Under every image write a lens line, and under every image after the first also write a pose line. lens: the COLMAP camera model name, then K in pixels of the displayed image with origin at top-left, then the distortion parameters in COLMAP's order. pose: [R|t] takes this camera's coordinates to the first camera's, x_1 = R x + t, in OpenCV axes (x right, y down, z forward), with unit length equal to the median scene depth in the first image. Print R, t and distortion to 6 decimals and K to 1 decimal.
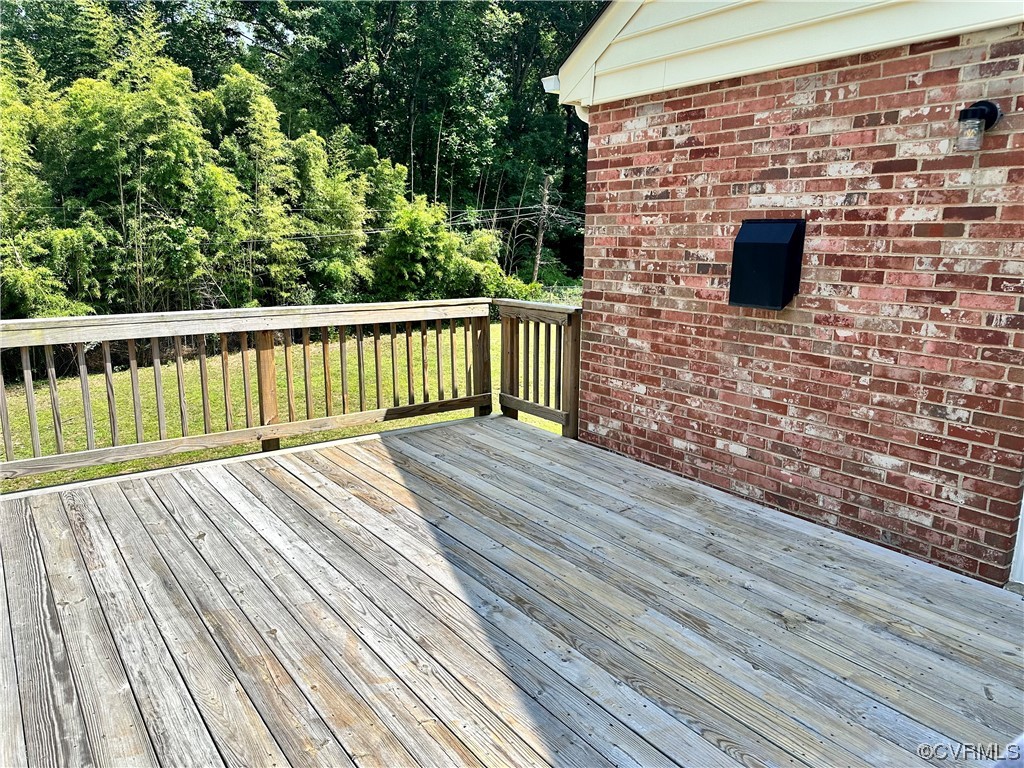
lens RADIAL K [[726.6, 0, 503.9], [0, 726.6, 381.5], [0, 0, 1]] dist [0.063342, -0.082845]
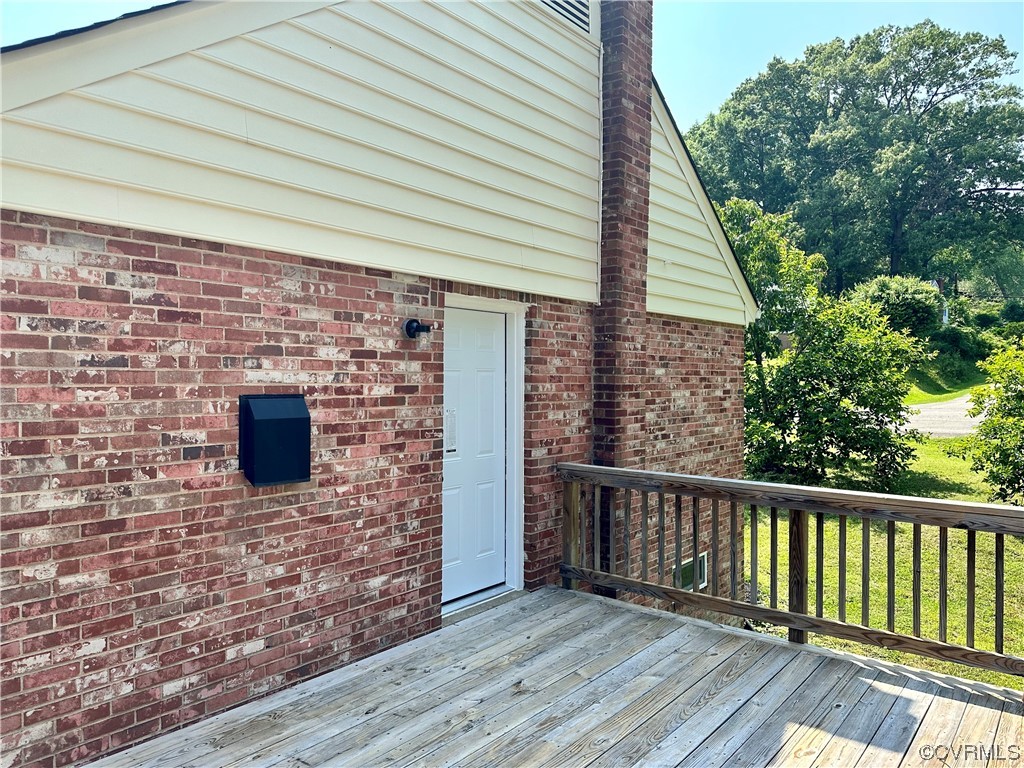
lens RADIAL K [[712.2, 0, 511.6], [0, 712.2, 379.4], [0, 0, 1]] dist [0.139273, -0.241075]
pose [[-0.260903, -0.012057, 0.965290, -0.662978], [0.184717, 0.980823, 0.062178, -0.242072], [-0.947528, 0.194527, -0.253672, 0.937459]]
